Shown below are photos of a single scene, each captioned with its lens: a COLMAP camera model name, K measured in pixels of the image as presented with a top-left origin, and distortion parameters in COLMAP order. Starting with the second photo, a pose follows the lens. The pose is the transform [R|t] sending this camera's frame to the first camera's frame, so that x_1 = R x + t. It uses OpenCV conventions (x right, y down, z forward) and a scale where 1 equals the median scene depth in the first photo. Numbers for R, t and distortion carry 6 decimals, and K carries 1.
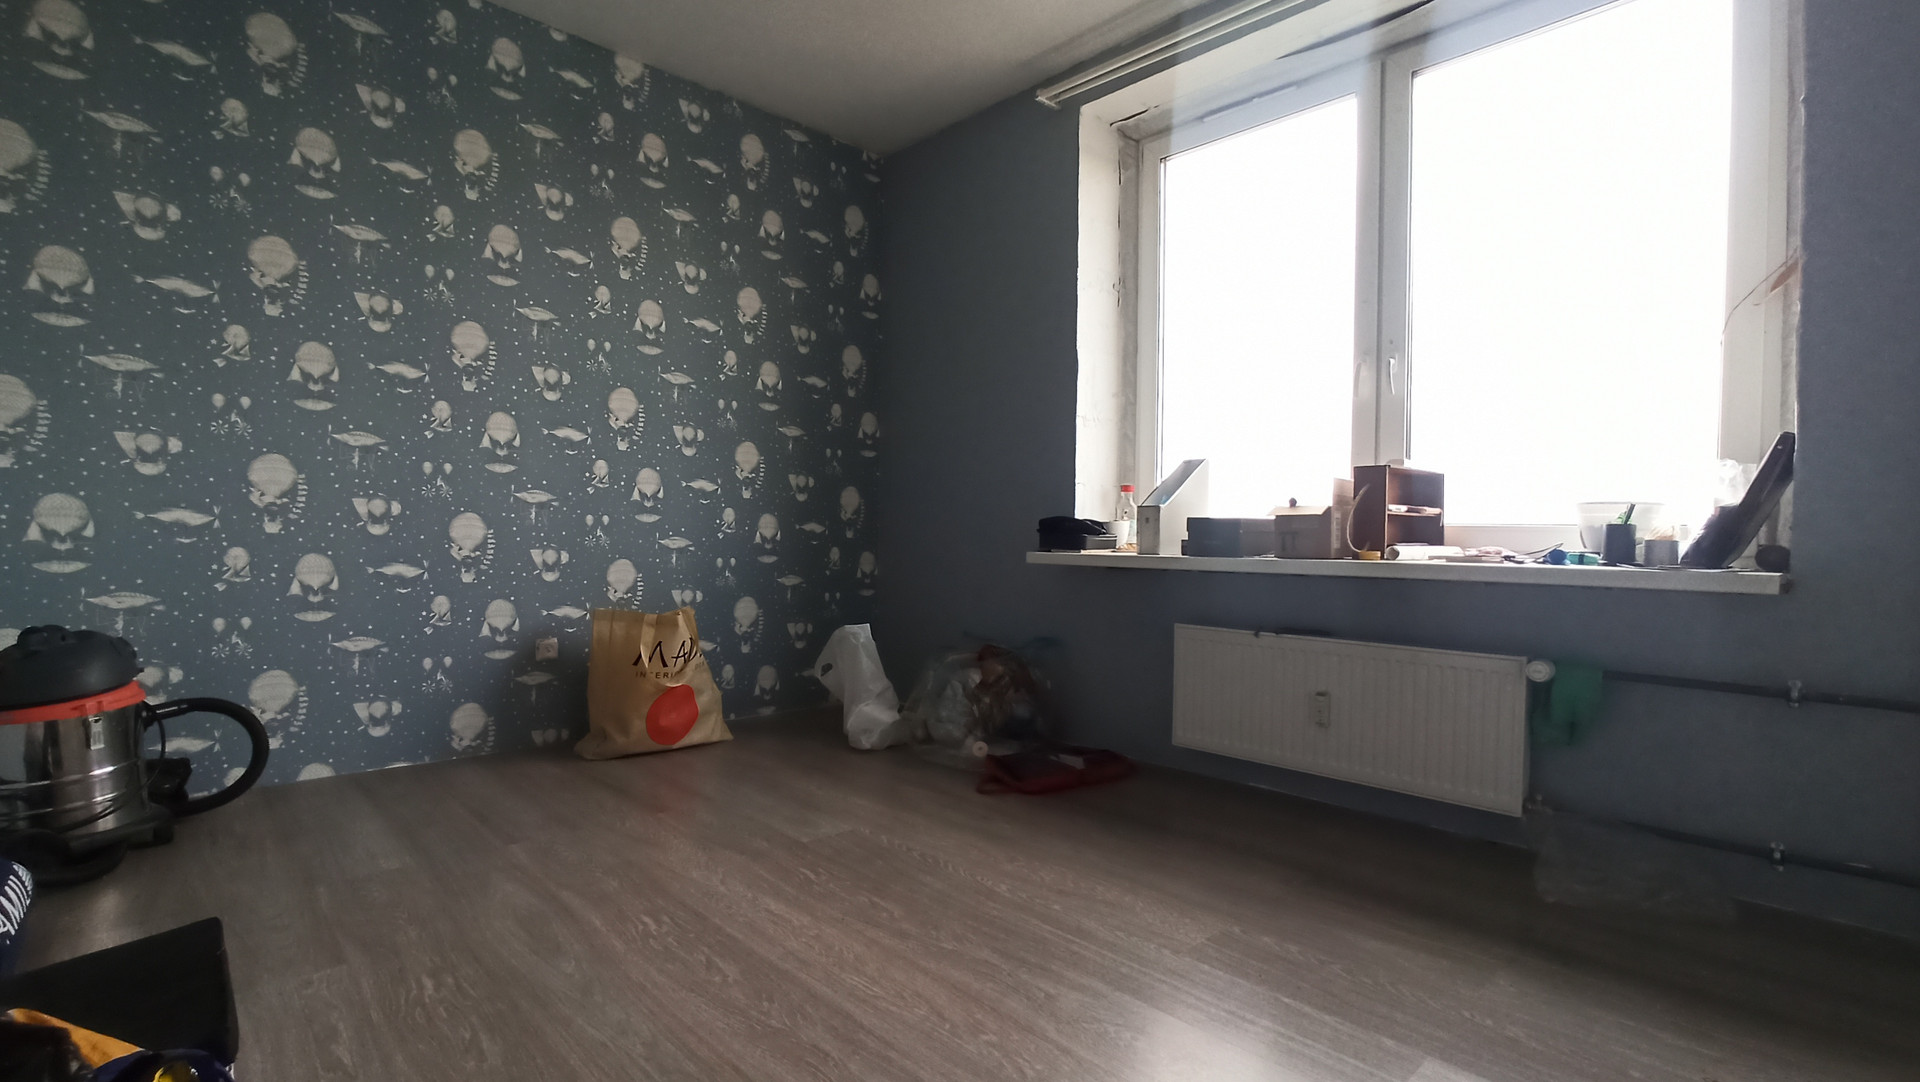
lens RADIAL K [[873.2, 0, 938.7], [0, 873.2, 550.9], [0, 0, 1]] dist [-0.070507, 0.046054]
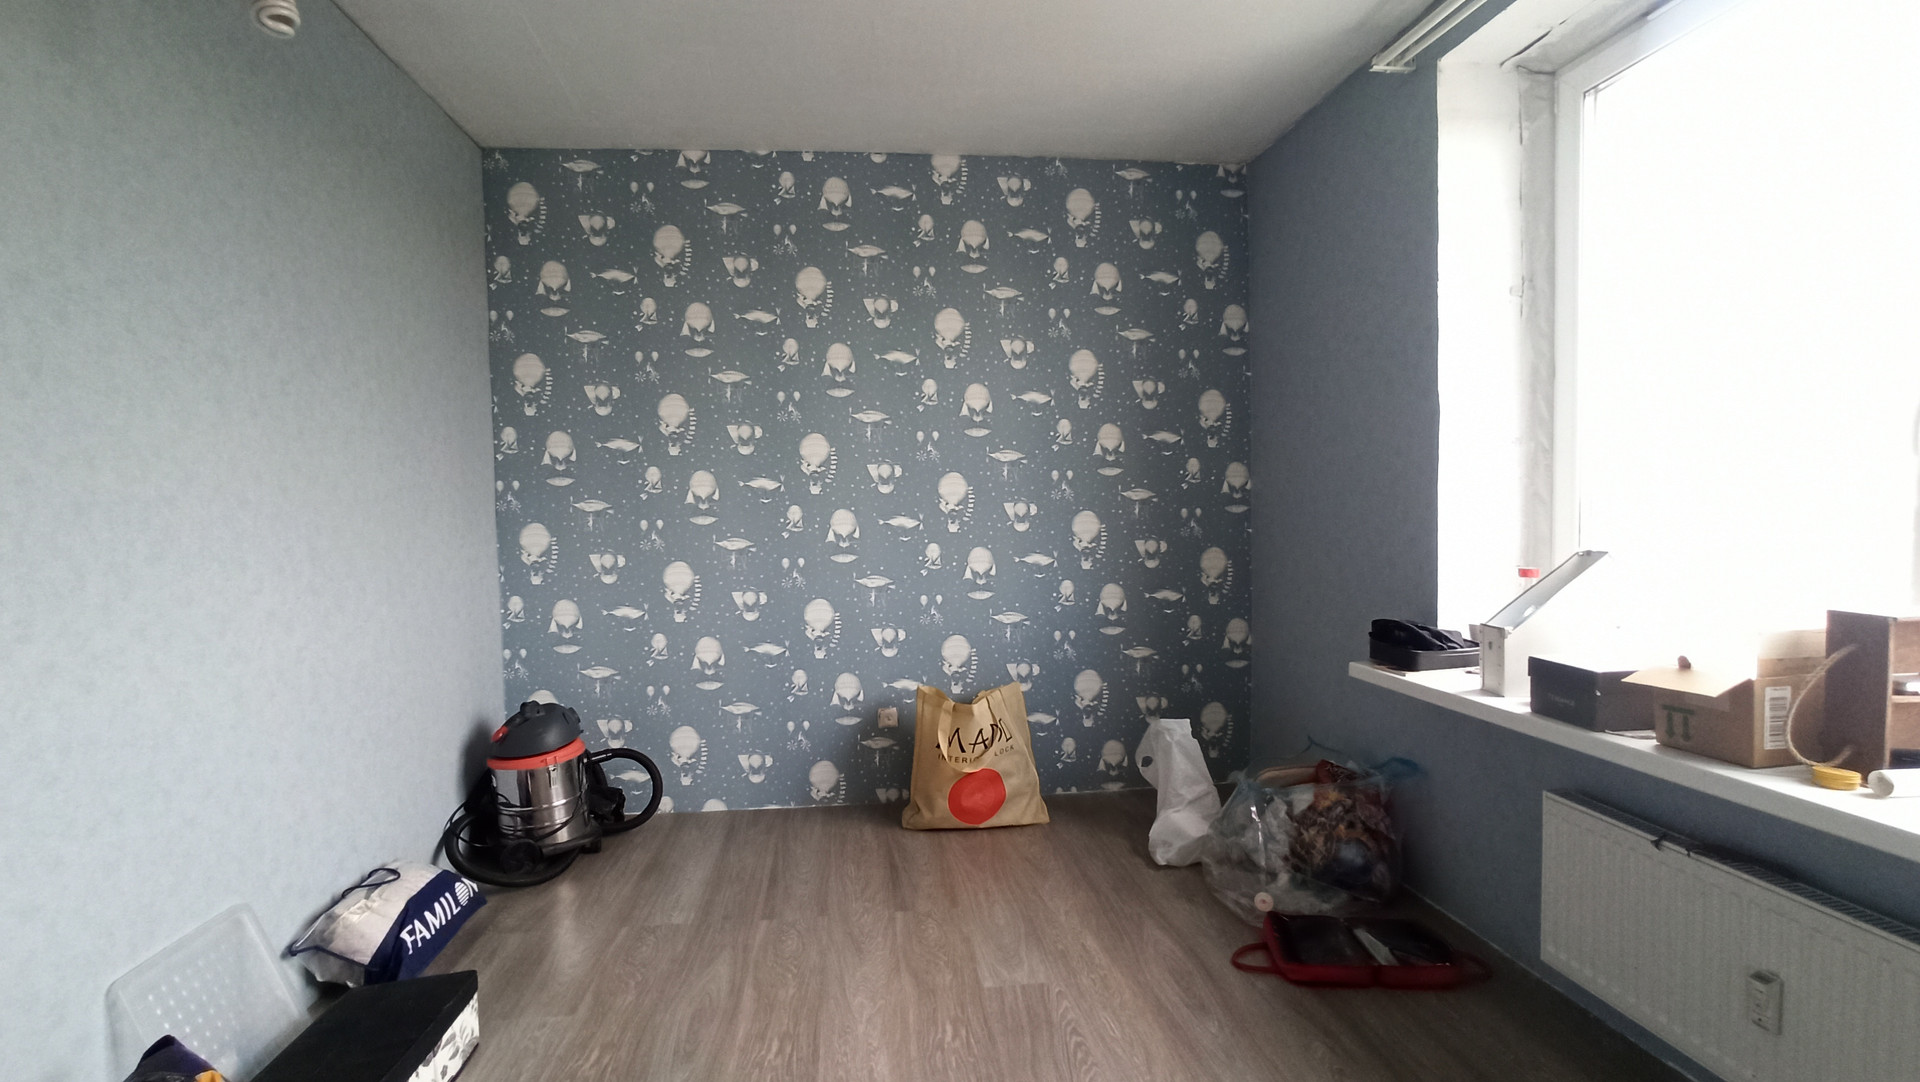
lens RADIAL K [[873.2, 0, 938.7], [0, 873.2, 550.9], [0, 0, 1]] dist [-0.070507, 0.046054]
pose [[0.798094, -0.001173, -0.602532, 0.277508], [0.020064, 0.999495, 0.024630, -0.128541], [0.602199, -0.031747, 0.797715, 0.151003]]
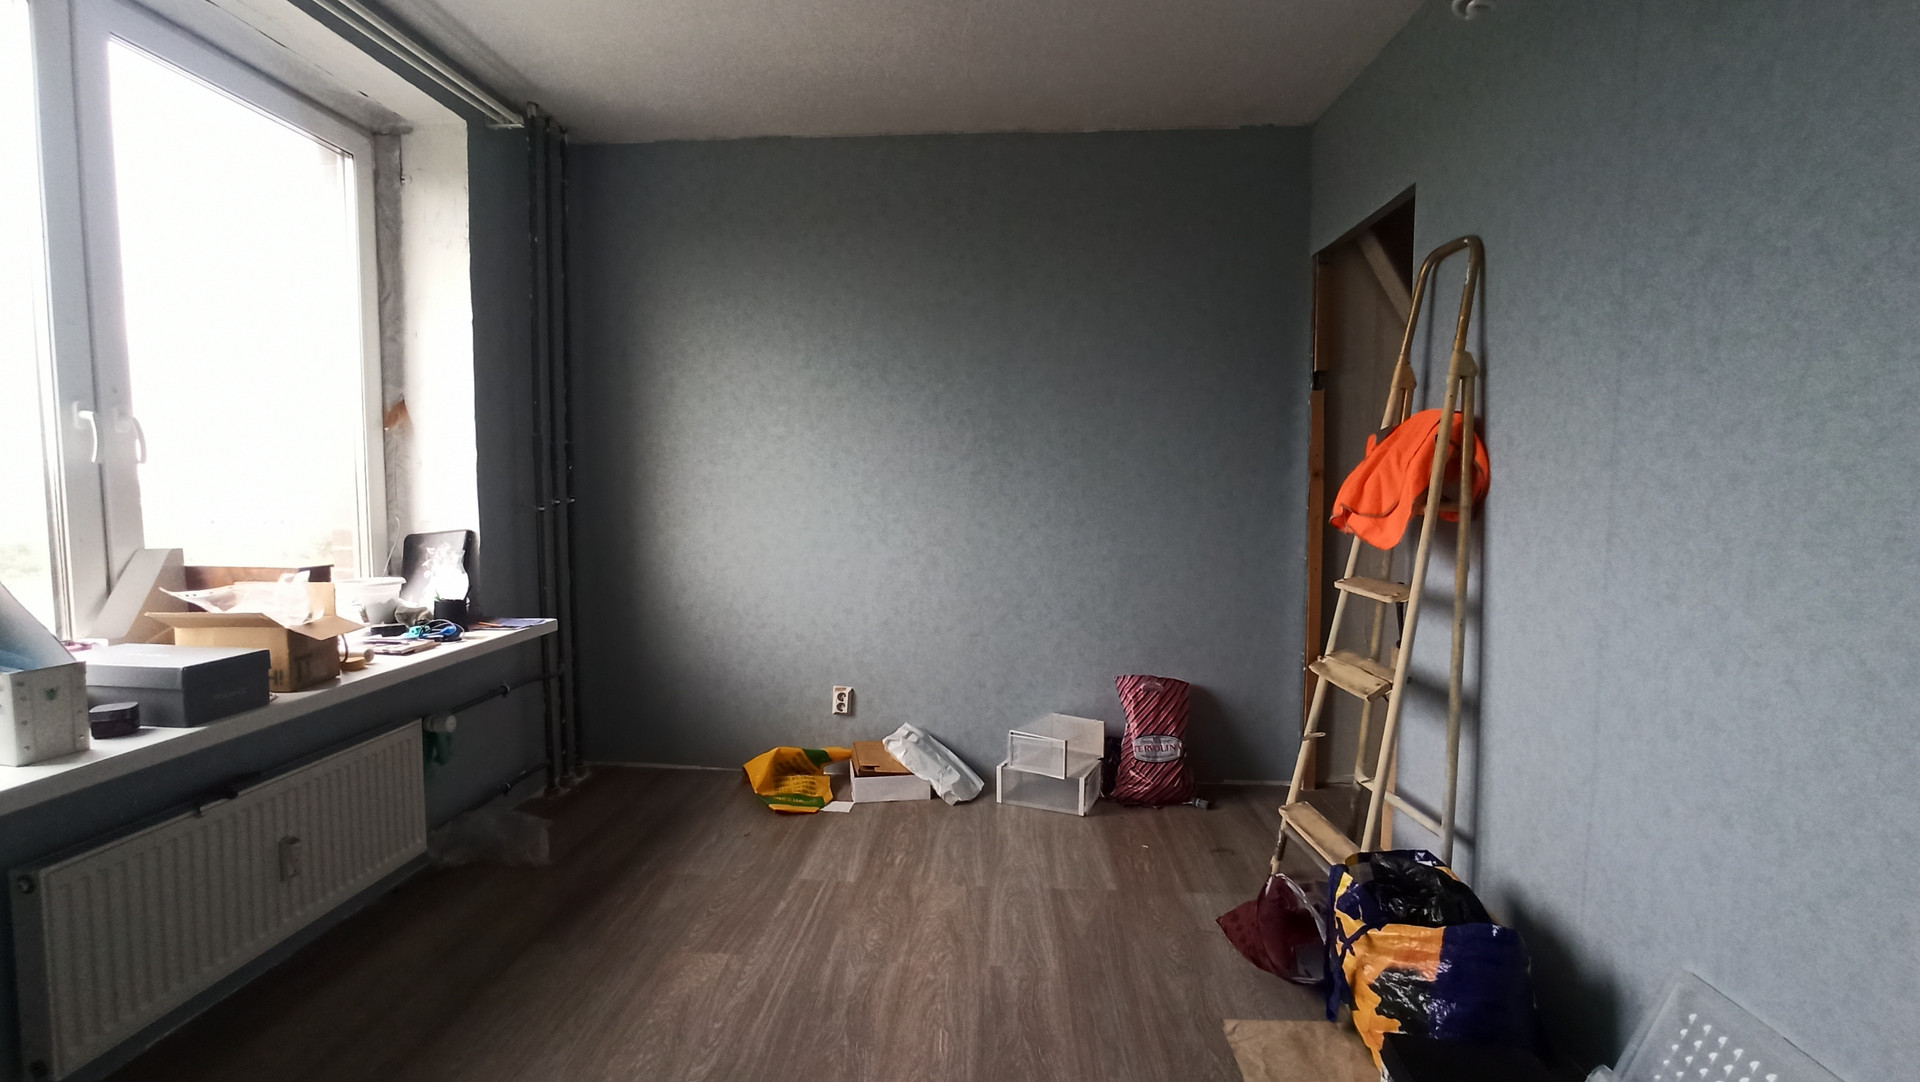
lens RADIAL K [[873.2, 0, 938.7], [0, 873.2, 550.9], [0, 0, 1]] dist [-0.070507, 0.046054]
pose [[-0.679684, -0.075631, 0.729596, -0.453887], [0.000341, 0.994637, 0.103424, -0.160059], [-0.733505, 0.070545, -0.676013, 0.871679]]
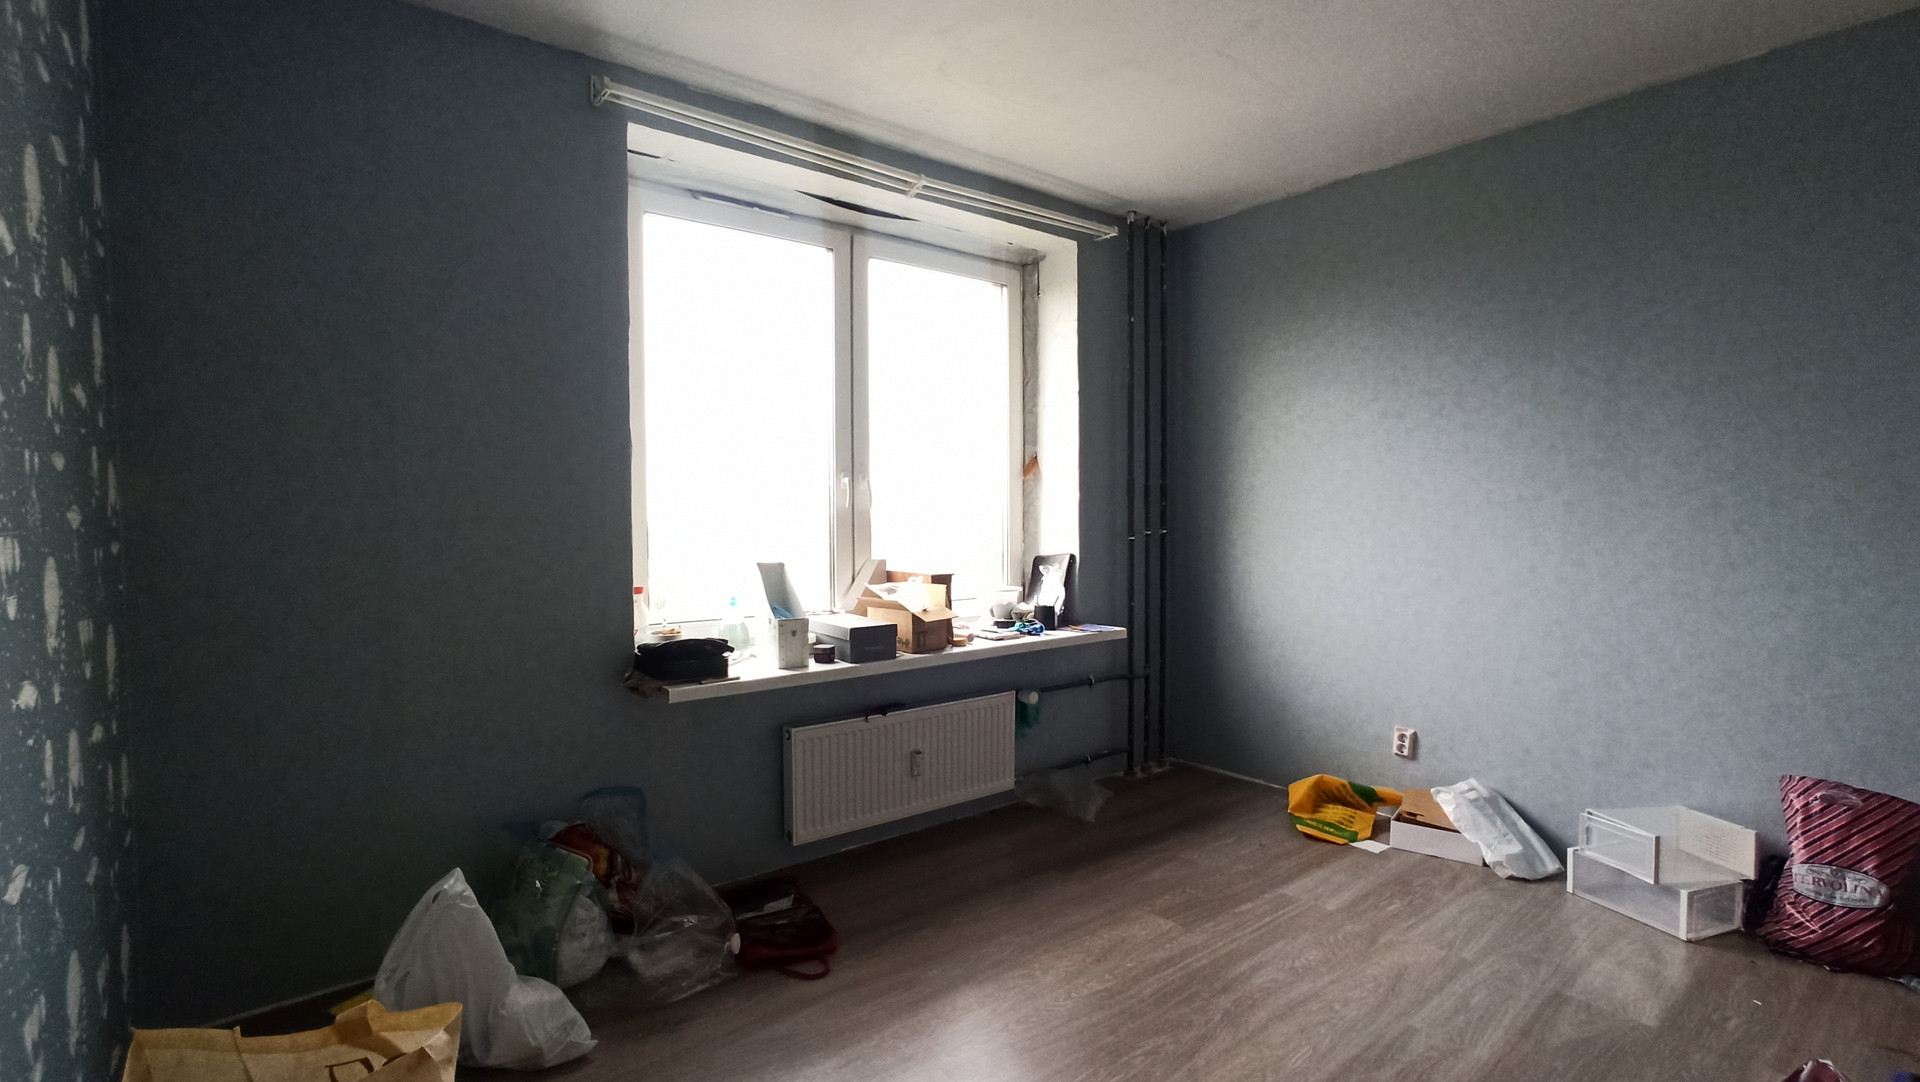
lens RADIAL K [[873.2, 0, 938.7], [0, 873.2, 550.9], [0, 0, 1]] dist [-0.070507, 0.046054]
pose [[0.086128, -0.057835, 0.994604, -0.662085], [0.028537, 0.998047, 0.055564, -0.163762], [-0.995875, 0.023597, 0.087610, 0.686784]]
